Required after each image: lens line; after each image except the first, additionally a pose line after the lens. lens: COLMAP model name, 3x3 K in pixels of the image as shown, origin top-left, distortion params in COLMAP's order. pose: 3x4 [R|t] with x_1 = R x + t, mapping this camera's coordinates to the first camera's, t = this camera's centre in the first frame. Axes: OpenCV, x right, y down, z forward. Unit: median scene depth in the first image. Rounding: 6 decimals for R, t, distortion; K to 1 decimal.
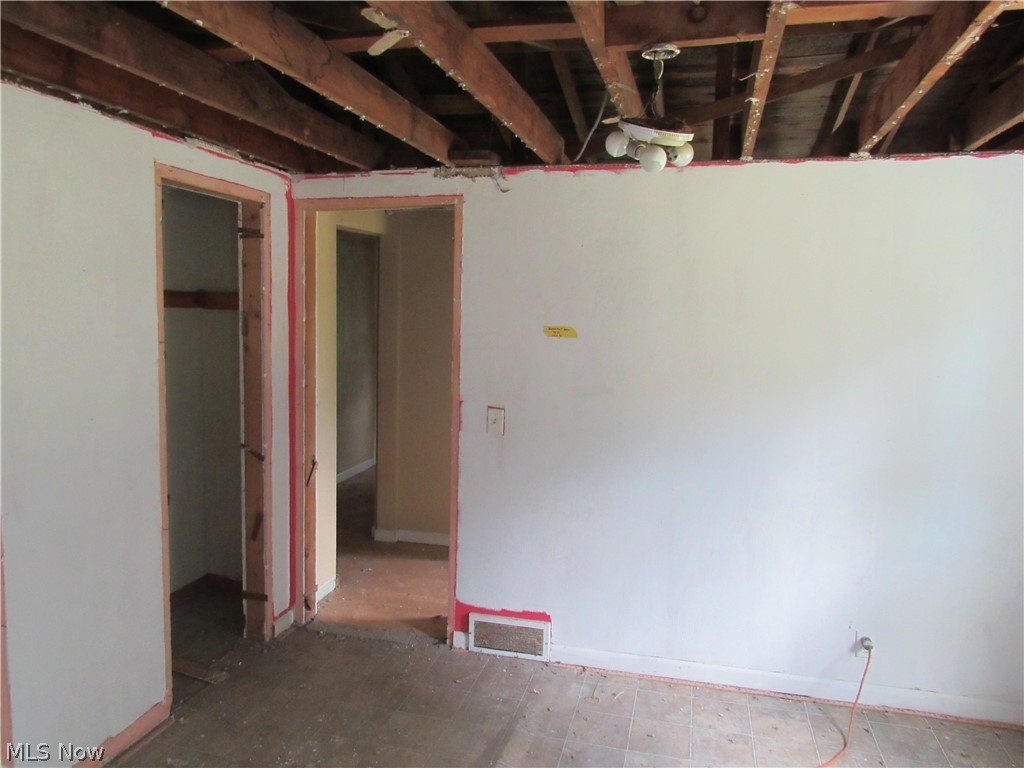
lens RADIAL K [[739.8, 0, 512.0], [0, 739.8, 384.0], [0, 0, 1]] dist [0.002425, -0.000733]
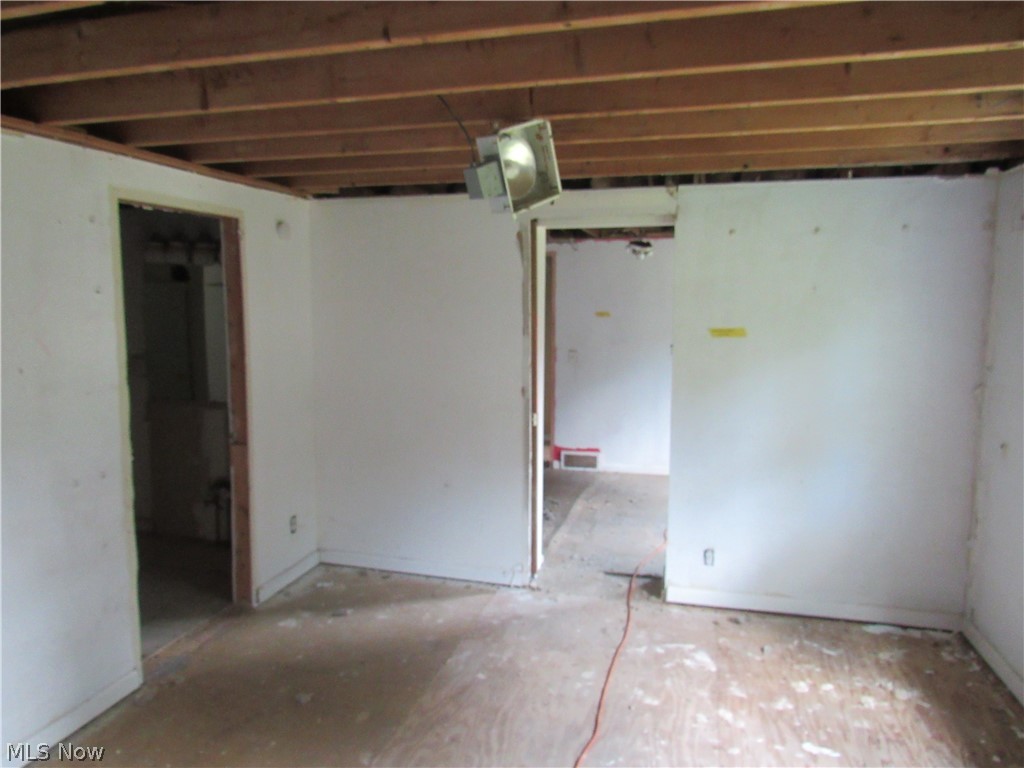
lens RADIAL K [[739.8, 0, 512.0], [0, 739.8, 384.0], [0, 0, 1]] dist [0.002425, -0.000733]
pose [[0.988453, -0.031773, 0.148161, -0.497571], [0.033338, 0.999411, -0.008087, 0.134228], [-0.147817, 0.012933, 0.988930, -1.042208]]
